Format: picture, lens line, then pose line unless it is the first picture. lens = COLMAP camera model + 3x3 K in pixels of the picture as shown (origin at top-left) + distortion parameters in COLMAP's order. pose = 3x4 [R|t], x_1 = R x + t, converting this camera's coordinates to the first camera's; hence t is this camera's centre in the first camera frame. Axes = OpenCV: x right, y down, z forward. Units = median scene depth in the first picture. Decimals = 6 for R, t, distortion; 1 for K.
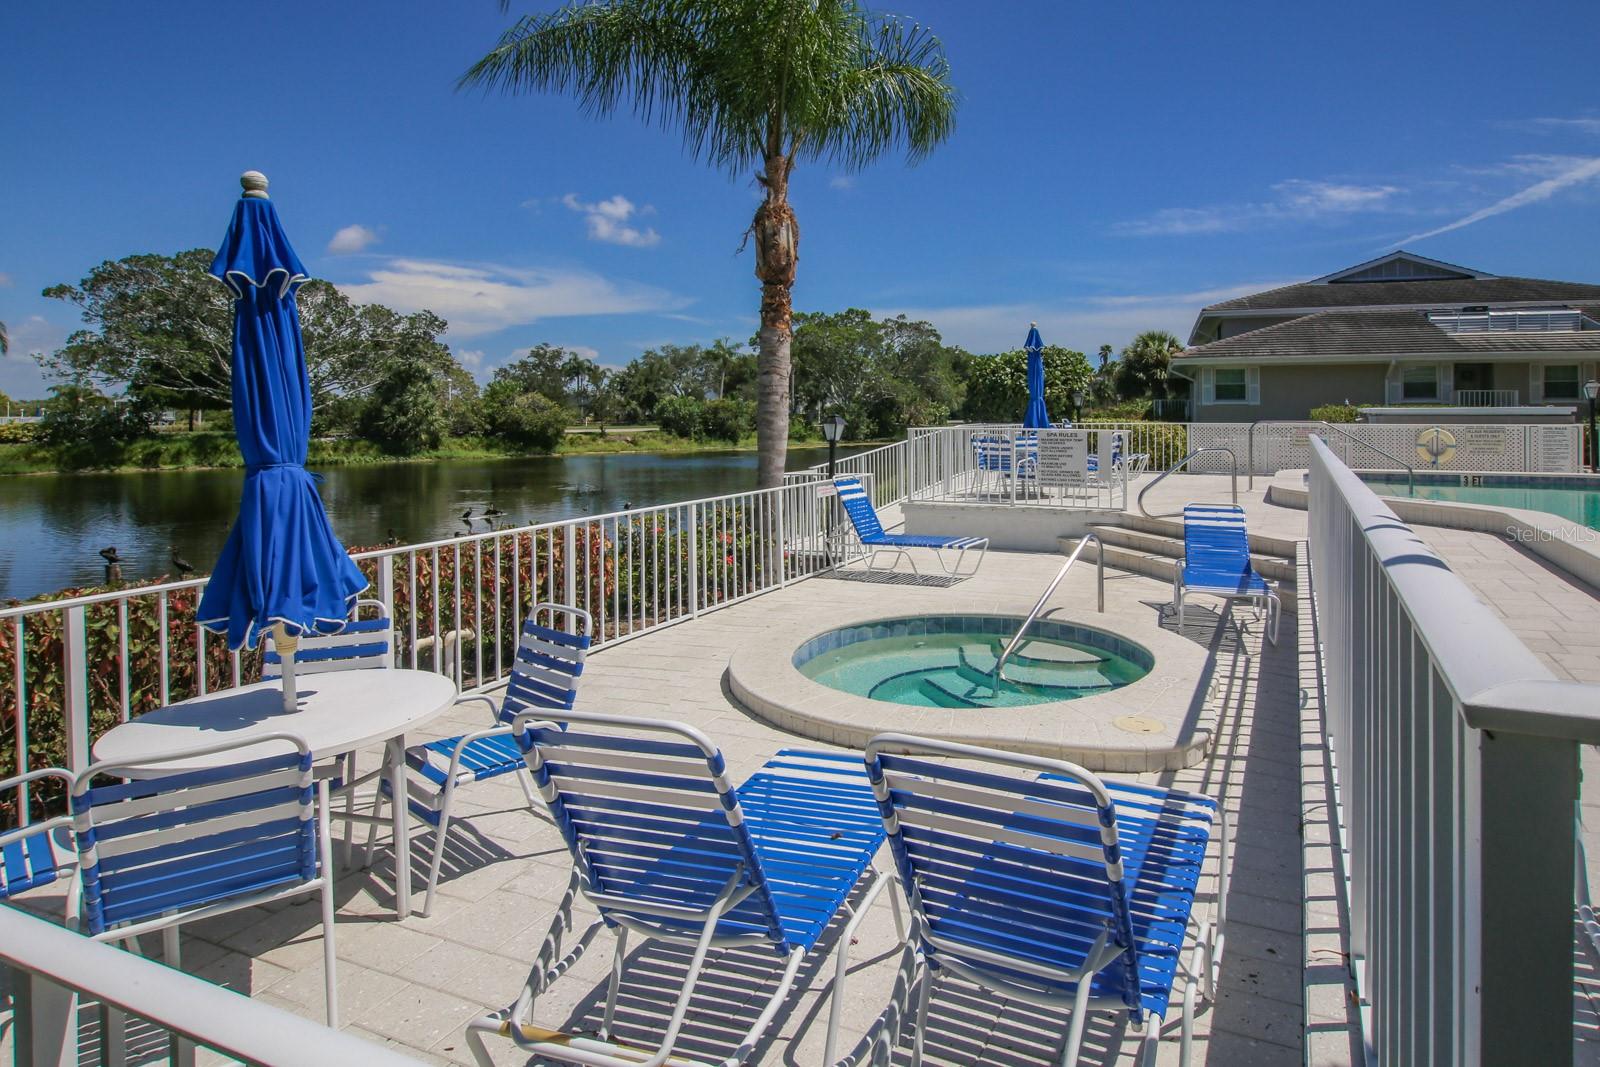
lens RADIAL K [[897.2, 0, 800.7], [0, 897.2, 431.8], [0, 0, 1]] dist [-0.002051, -0.000292]
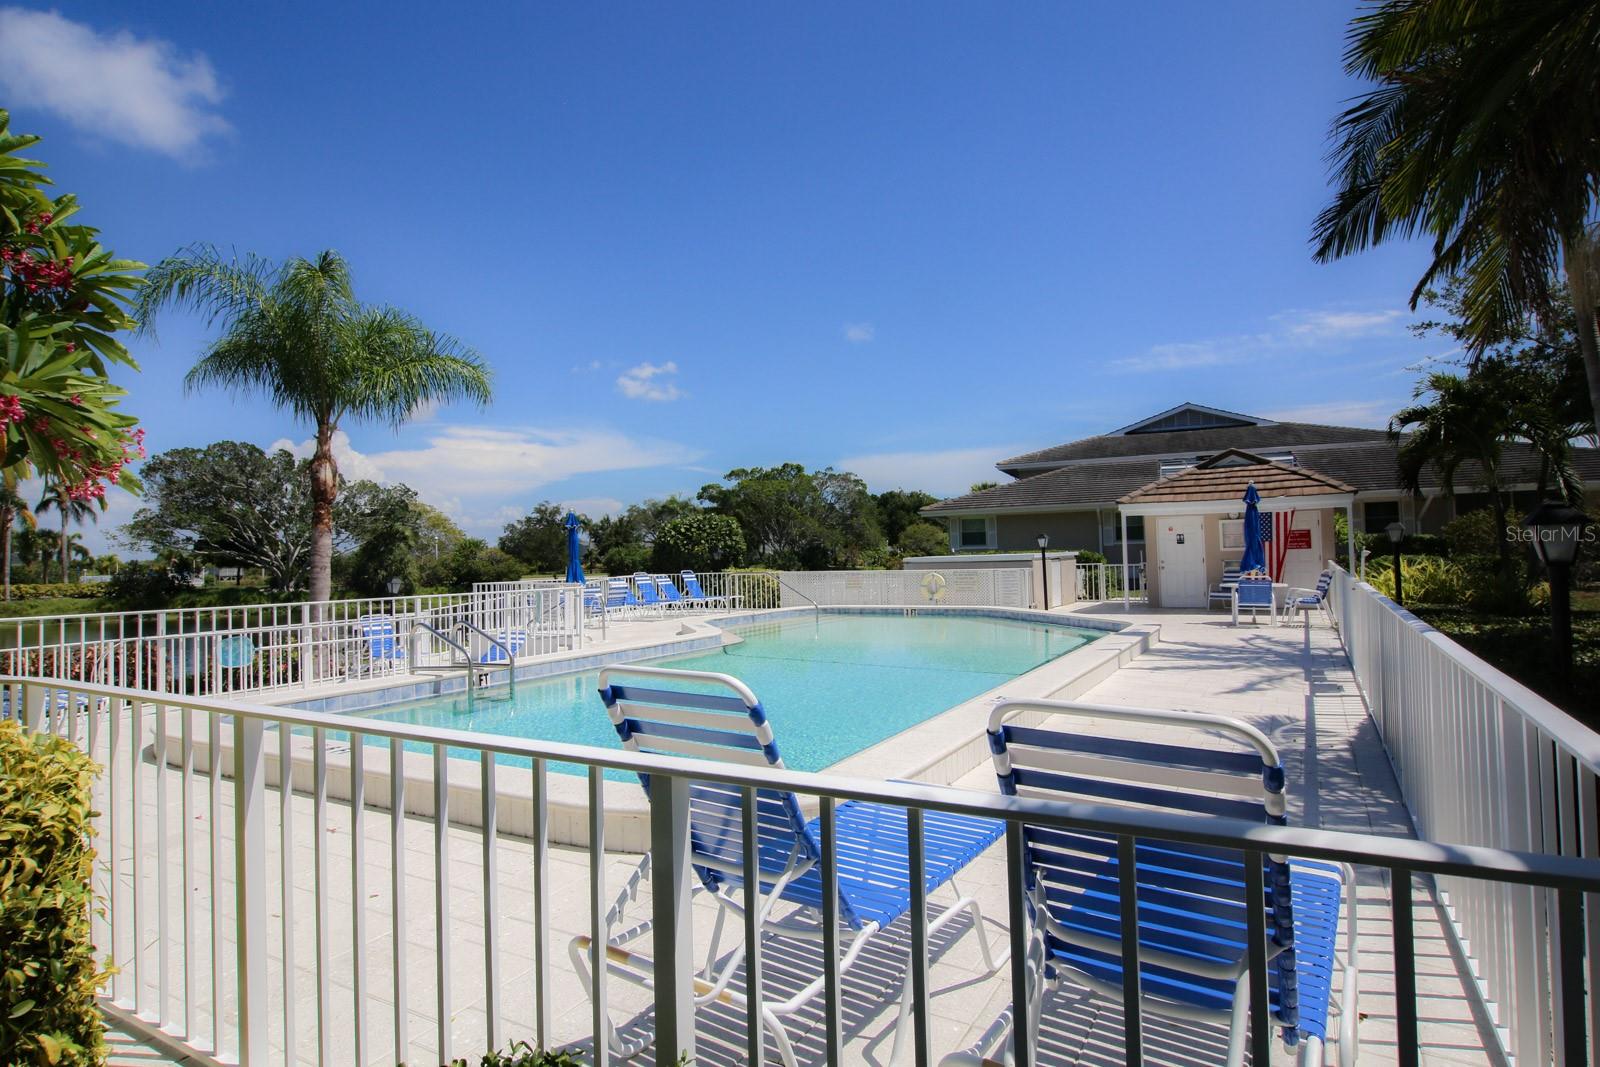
lens RADIAL K [[929.9, 0, 800.0], [0, 929.9, 533.5], [0, 0, 1]] dist [-0.011125, -0.000321]
pose [[0.988741, -0.026042, -0.147357, 0.231112], [0.020048, 0.998916, -0.042015, -0.002594], [0.148291, 0.038588, 0.988191, -0.117704]]
